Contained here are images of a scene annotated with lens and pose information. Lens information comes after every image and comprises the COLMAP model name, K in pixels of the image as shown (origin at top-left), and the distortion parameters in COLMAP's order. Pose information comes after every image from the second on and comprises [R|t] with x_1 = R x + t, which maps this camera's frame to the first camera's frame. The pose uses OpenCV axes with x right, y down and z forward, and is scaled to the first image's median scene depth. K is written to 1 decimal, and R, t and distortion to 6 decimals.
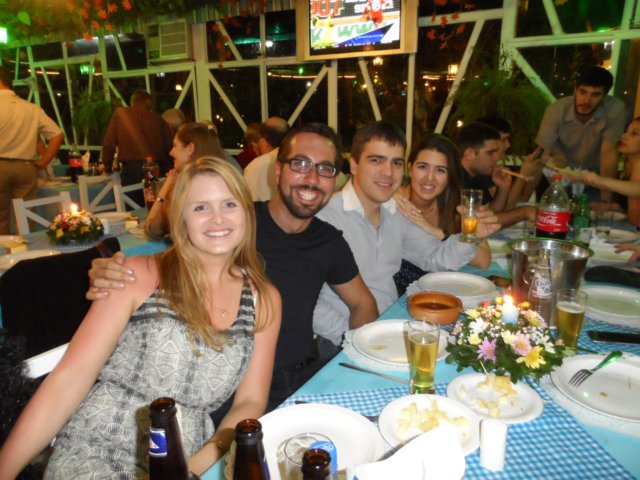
lens RADIAL K [[514.0, 0, 315.6], [0, 514.0, 238.7], [0, 0, 1]] dist [0.042475, 0.003438]
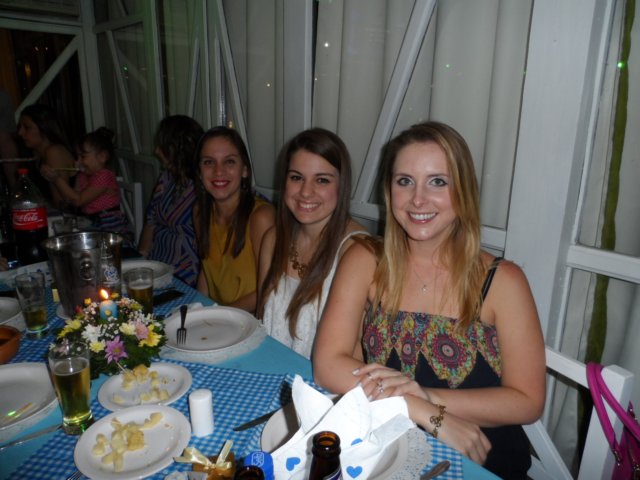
lens RADIAL K [[514.0, 0, 315.6], [0, 514.0, 238.7], [0, 0, 1]] dist [0.042475, 0.003438]
pose [[0.357220, -0.233105, 0.904465, -0.369148], [0.227945, 0.960834, 0.157605, -0.053492], [-0.905779, 0.149869, 0.396364, 0.243982]]
